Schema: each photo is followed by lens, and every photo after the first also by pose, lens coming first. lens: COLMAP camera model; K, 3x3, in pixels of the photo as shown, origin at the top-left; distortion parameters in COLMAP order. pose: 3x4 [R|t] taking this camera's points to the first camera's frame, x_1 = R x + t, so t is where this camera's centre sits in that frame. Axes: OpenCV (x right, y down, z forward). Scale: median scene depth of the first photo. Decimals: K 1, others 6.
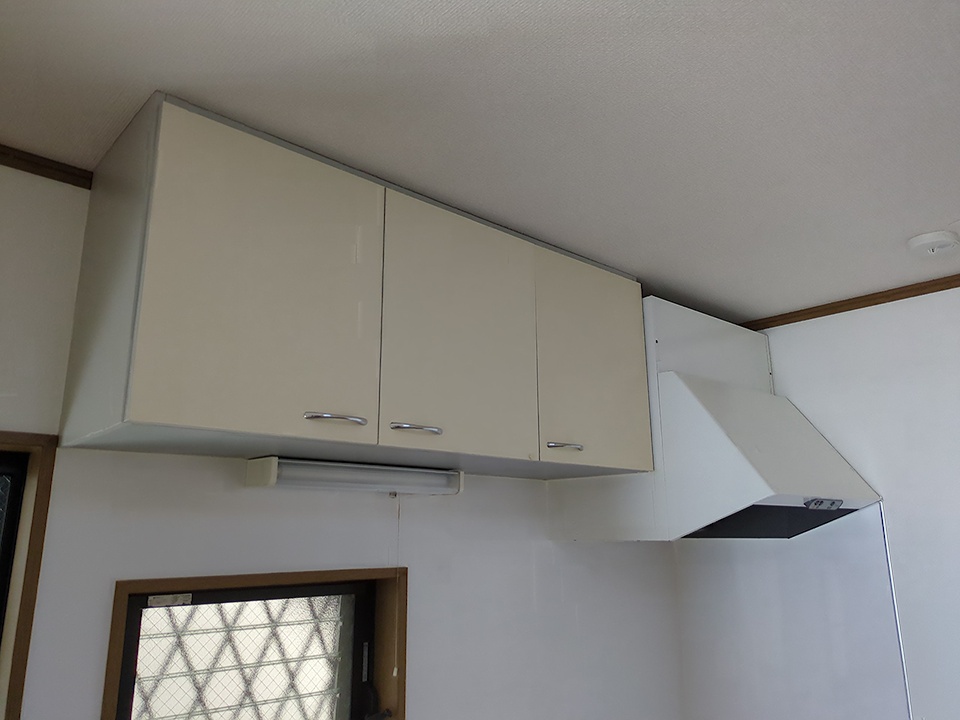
lens RADIAL K [[727.0, 0, 478.6], [0, 727.0, 357.8], [0, 0, 1]] dist [0.025994, -0.012517]
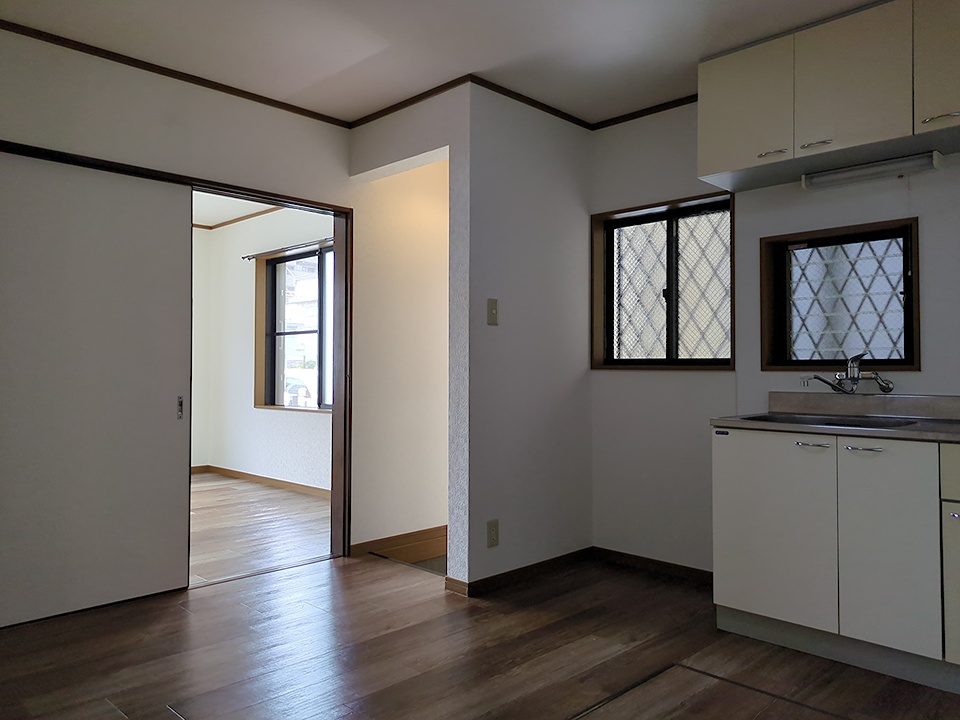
lens RADIAL K [[727.0, 0, 473.9], [0, 727.0, 358.0], [0, 0, 1]] dist [0.025994, -0.012517]
pose [[0.042537, -0.015143, -0.998980, 1.606671], [0.227581, 0.973746, -0.005070, 0.394904], [0.972830, -0.227133, 0.044867, -0.160145]]
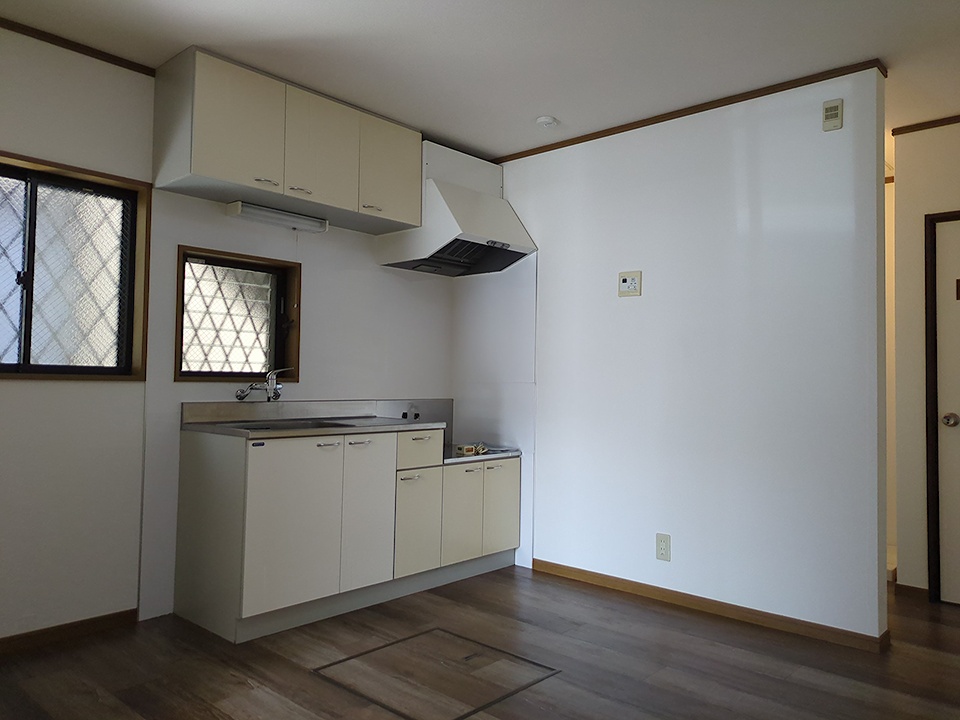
lens RADIAL K [[727.0, 0, 487.0], [0, 727.0, 355.5], [0, 0, 1]] dist [0.025994, -0.012517]
pose [[0.993982, 0.019572, 0.107783, 0.235223], [-0.040491, 0.979872, 0.195476, 0.113542], [-0.101788, -0.198664, 0.974768, -1.290798]]
